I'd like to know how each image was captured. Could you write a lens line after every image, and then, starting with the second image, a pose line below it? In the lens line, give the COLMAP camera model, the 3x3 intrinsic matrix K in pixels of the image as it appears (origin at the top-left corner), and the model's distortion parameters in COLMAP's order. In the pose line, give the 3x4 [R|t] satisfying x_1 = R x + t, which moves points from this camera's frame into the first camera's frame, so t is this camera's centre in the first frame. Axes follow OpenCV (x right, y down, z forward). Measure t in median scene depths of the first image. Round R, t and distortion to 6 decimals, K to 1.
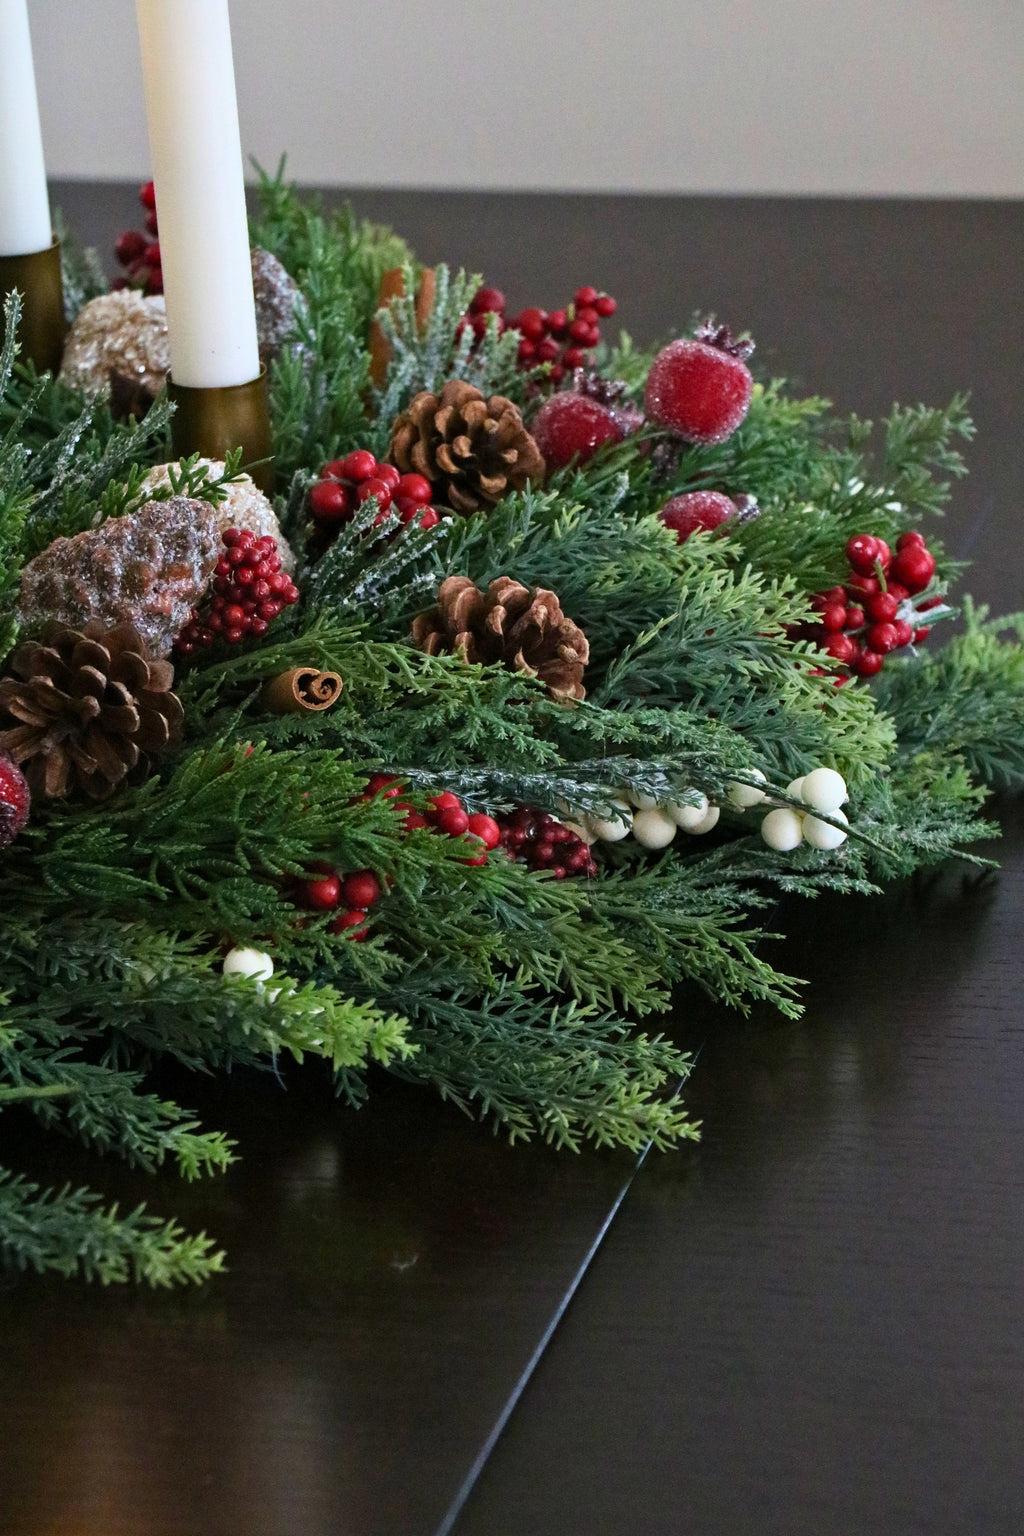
lens RADIAL K [[8223.9, 0, 513.5], [0, 8223.9, 815.6], [0, 0, 1]] dist [1.321566, 4.023968]
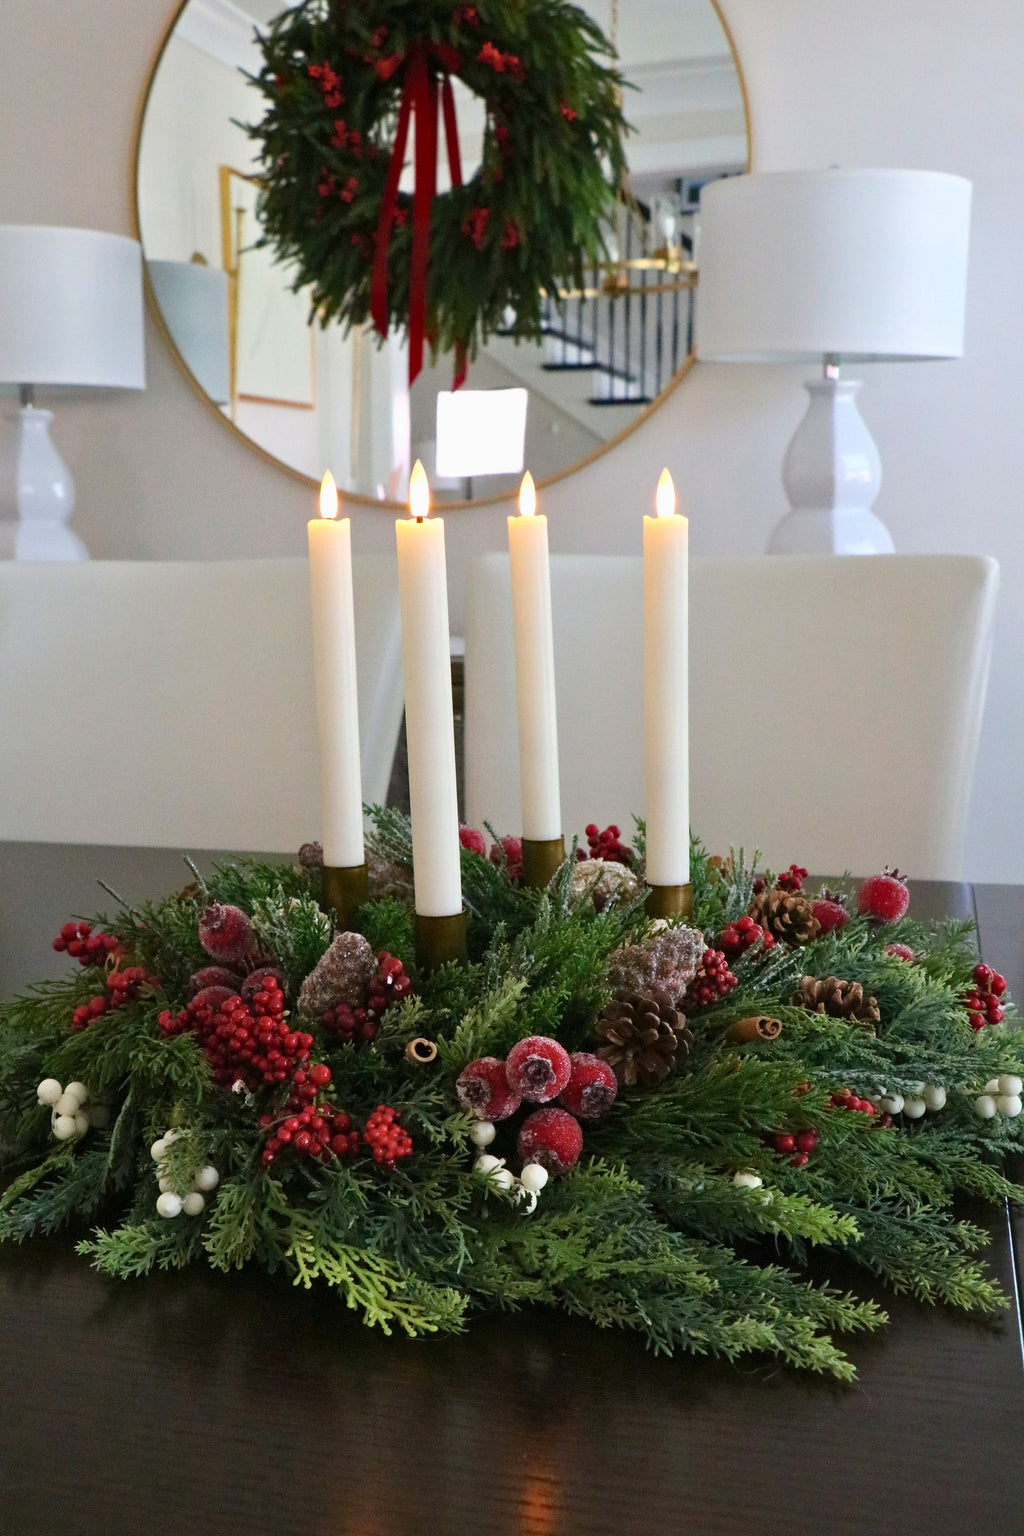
lens RADIAL K [[1668.5, 0, 512.0], [0, 1668.5, 768.0], [0, 0, 1]] dist [-0.088158, 0.007069]
pose [[0.998284, 0.029440, 0.050617, -0.100866], [-0.018465, 0.978589, -0.204996, 0.004975], [-0.055568, 0.203710, 0.977453, 0.619436]]
